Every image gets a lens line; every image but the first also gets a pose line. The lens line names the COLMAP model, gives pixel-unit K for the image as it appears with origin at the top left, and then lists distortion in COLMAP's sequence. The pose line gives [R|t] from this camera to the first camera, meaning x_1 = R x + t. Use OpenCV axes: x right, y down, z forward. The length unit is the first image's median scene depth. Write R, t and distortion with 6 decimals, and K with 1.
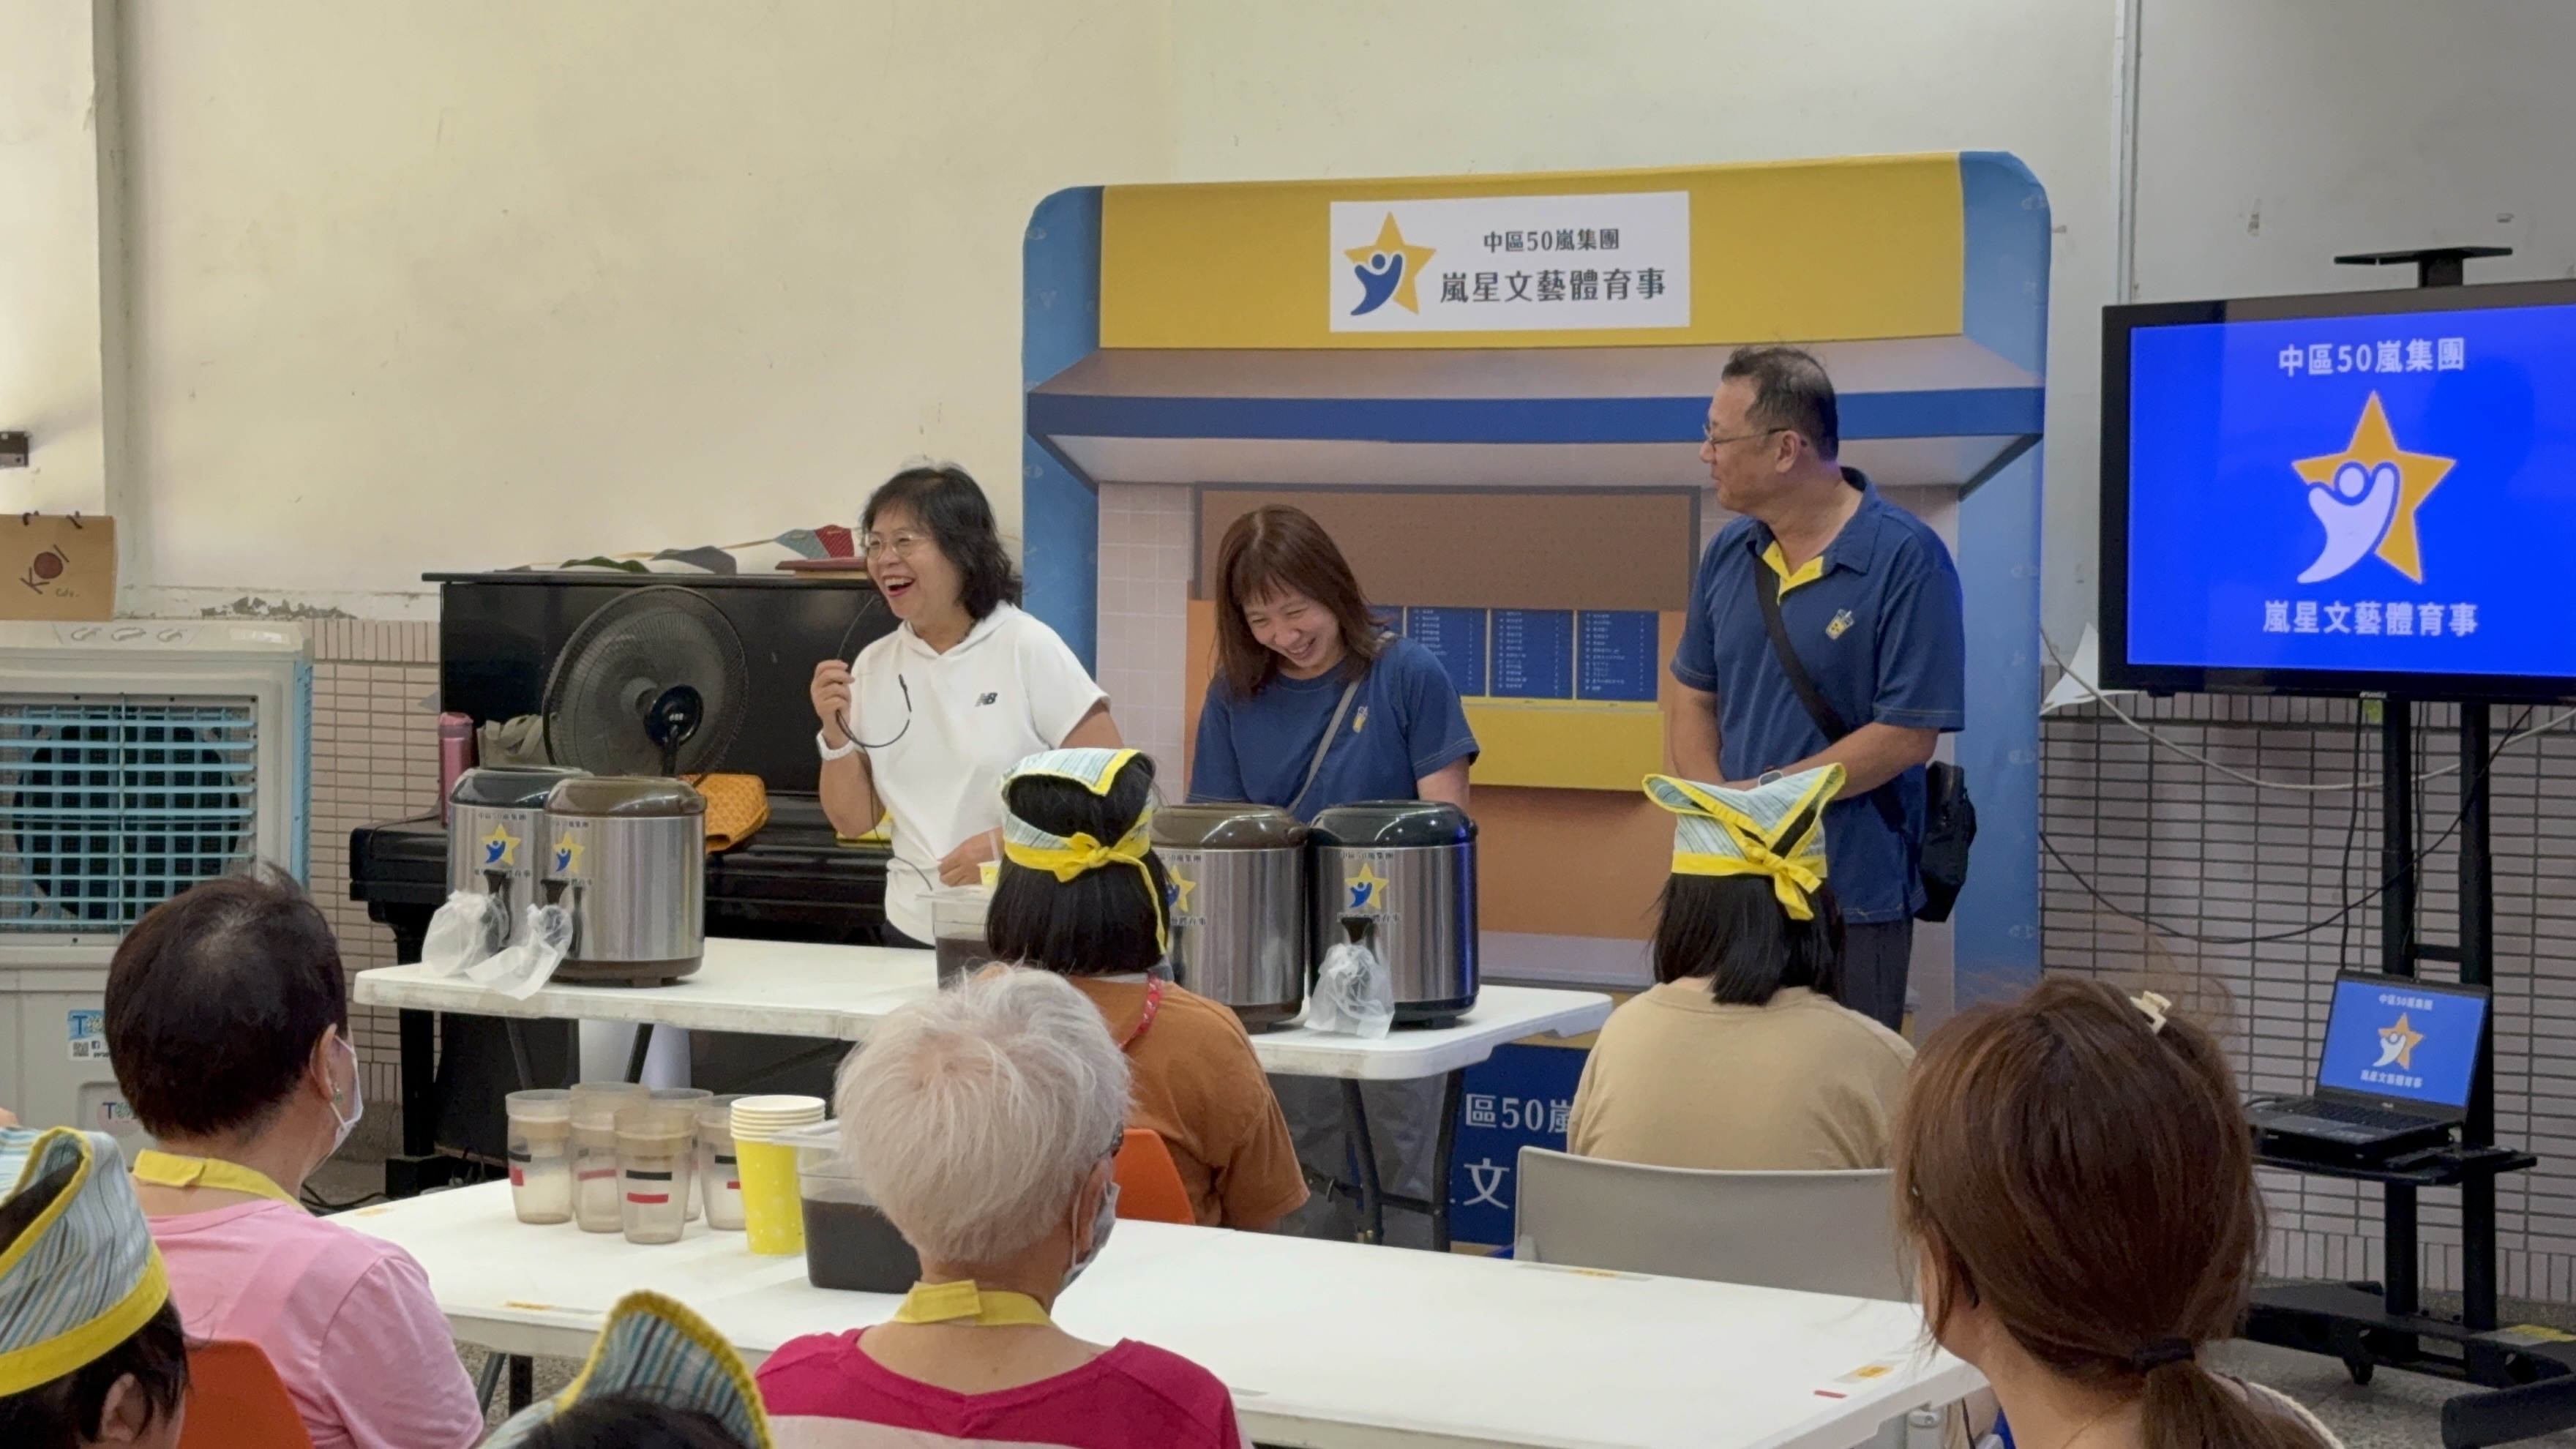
lens RADIAL K [[4259.0, 0, 1281.5], [0, 4259.0, 721.2], [0, 0, 1]] dist [0.129791, 0.000000]
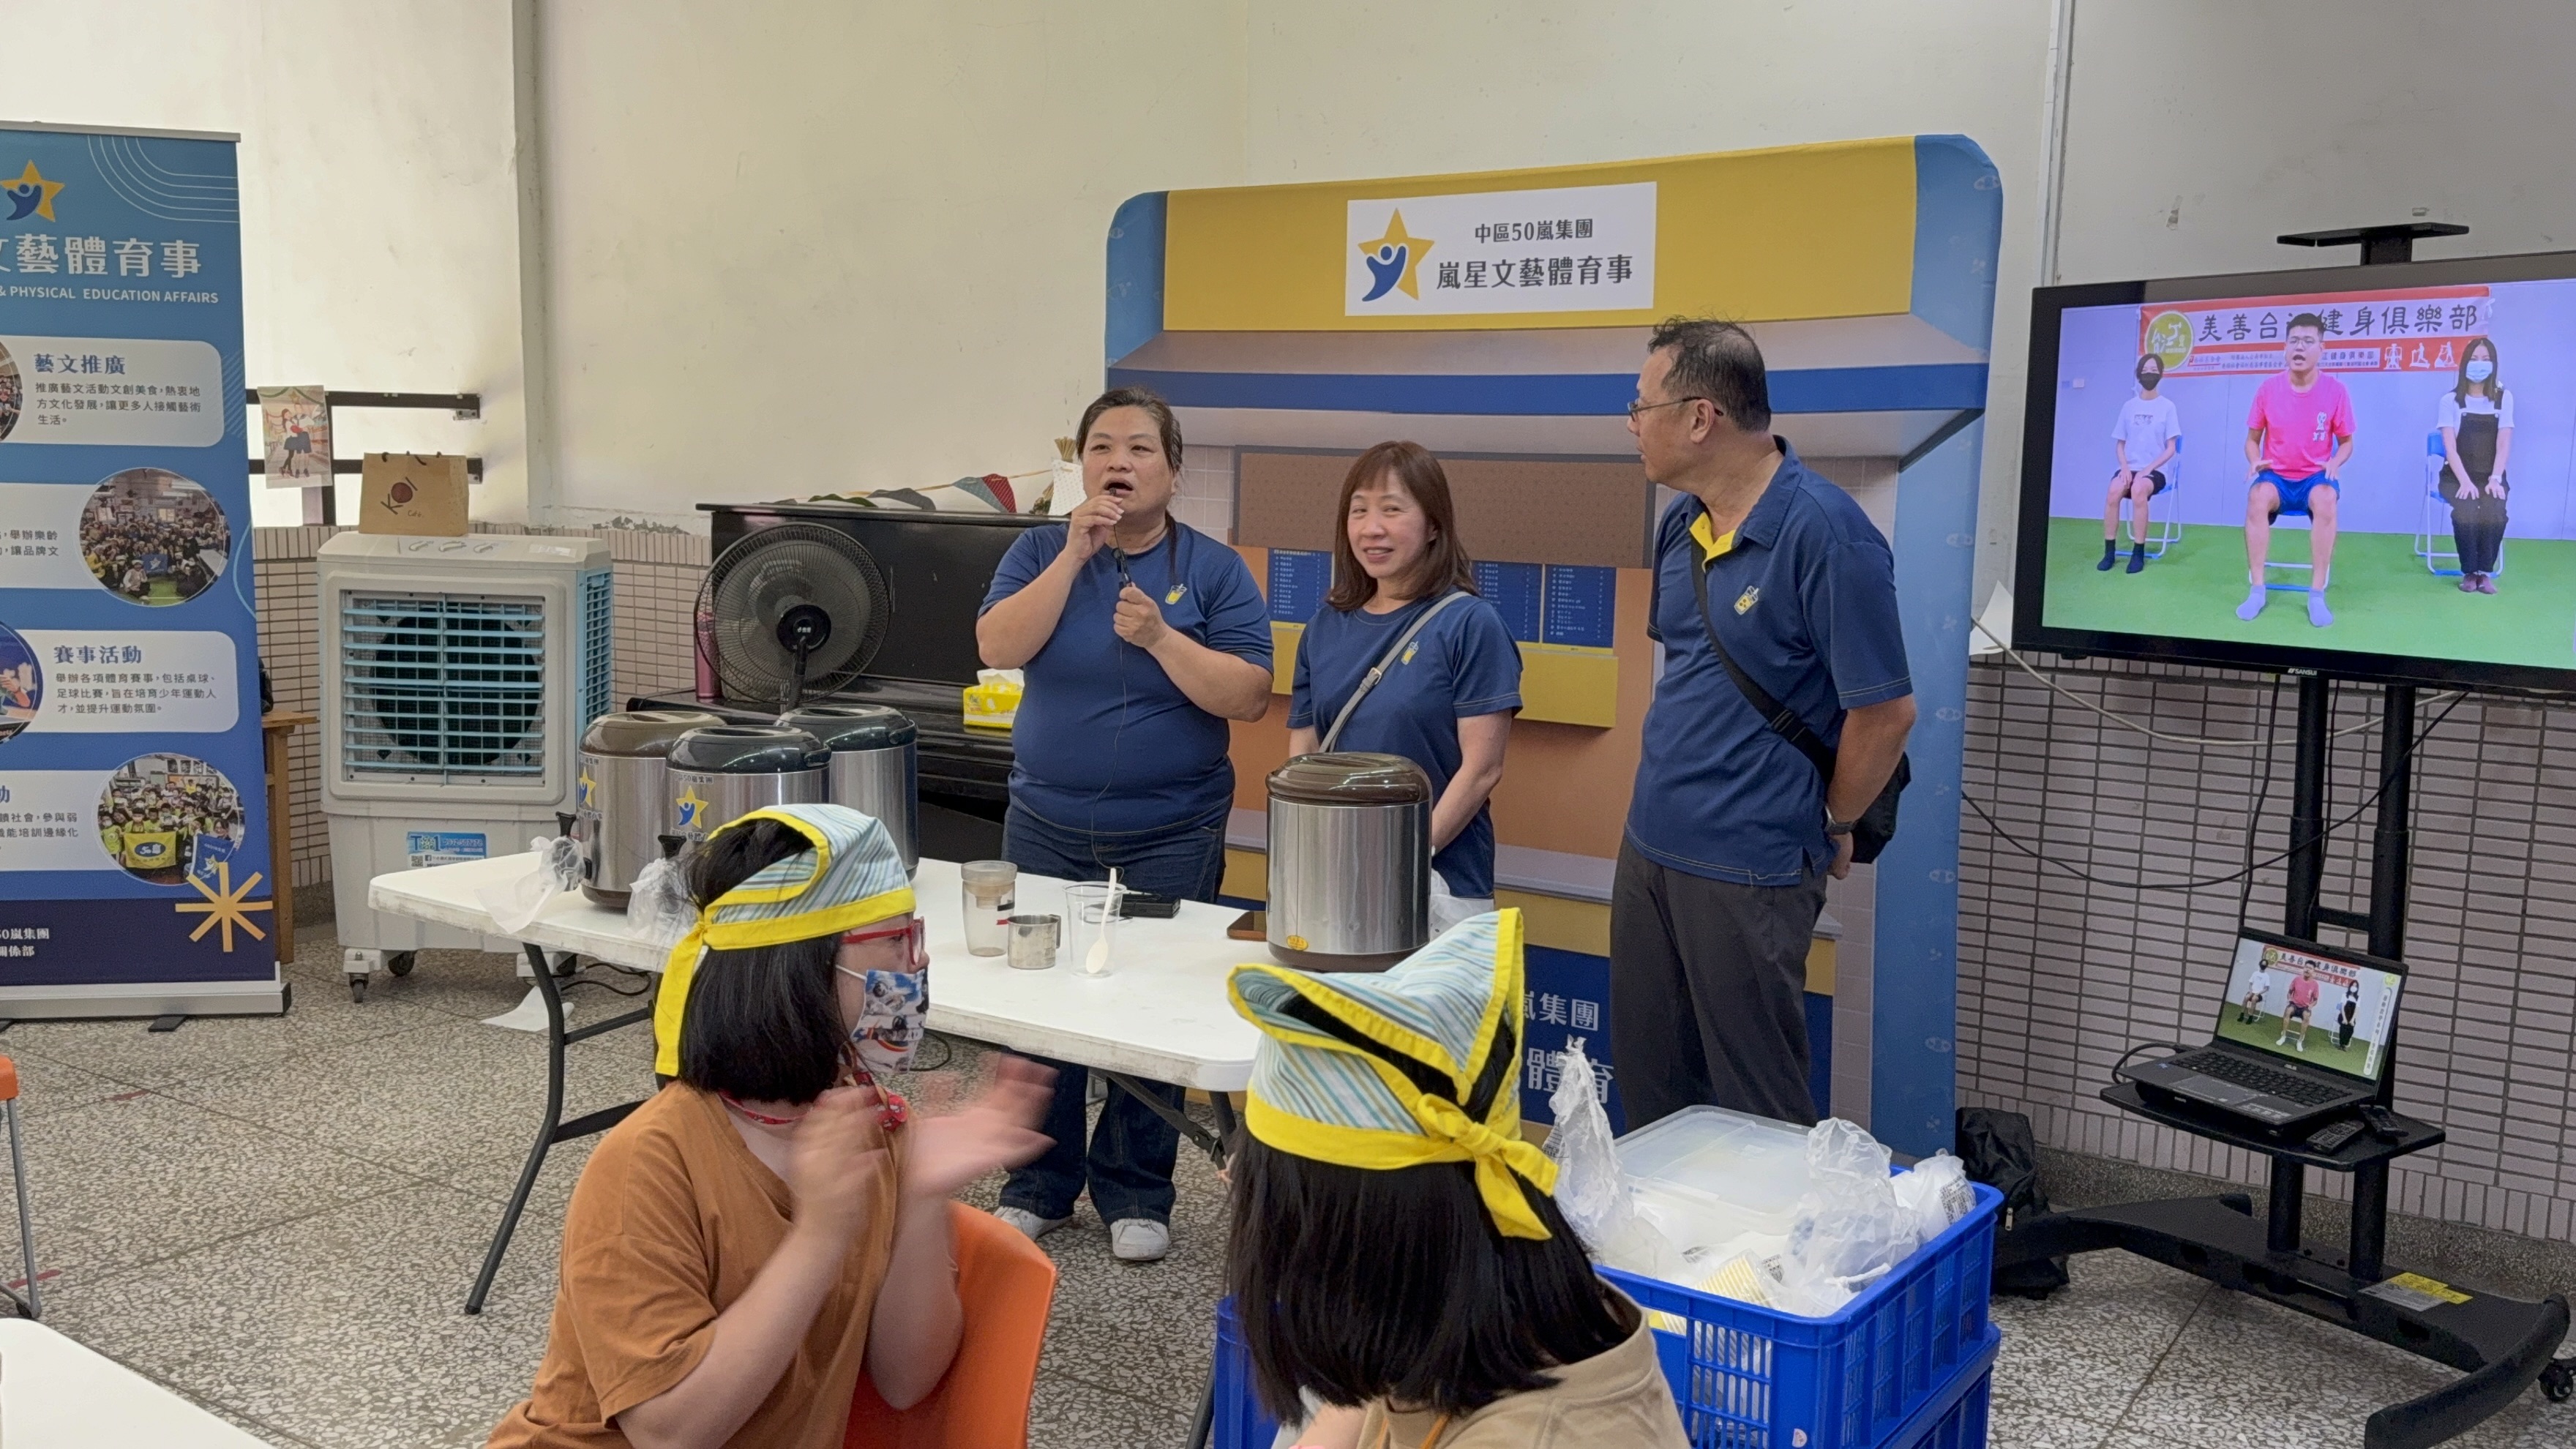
lens RADIAL K [[2131.4, 0, 1293.9], [0, 2131.4, 793.1], [0, 0, 1]] dist [0.112589, -0.199007]
pose [[0.995682, 0.030586, -0.087644, 0.053602], [-0.021224, 0.994159, 0.105821, -0.023534], [0.090368, -0.103504, 0.990515, 0.410822]]
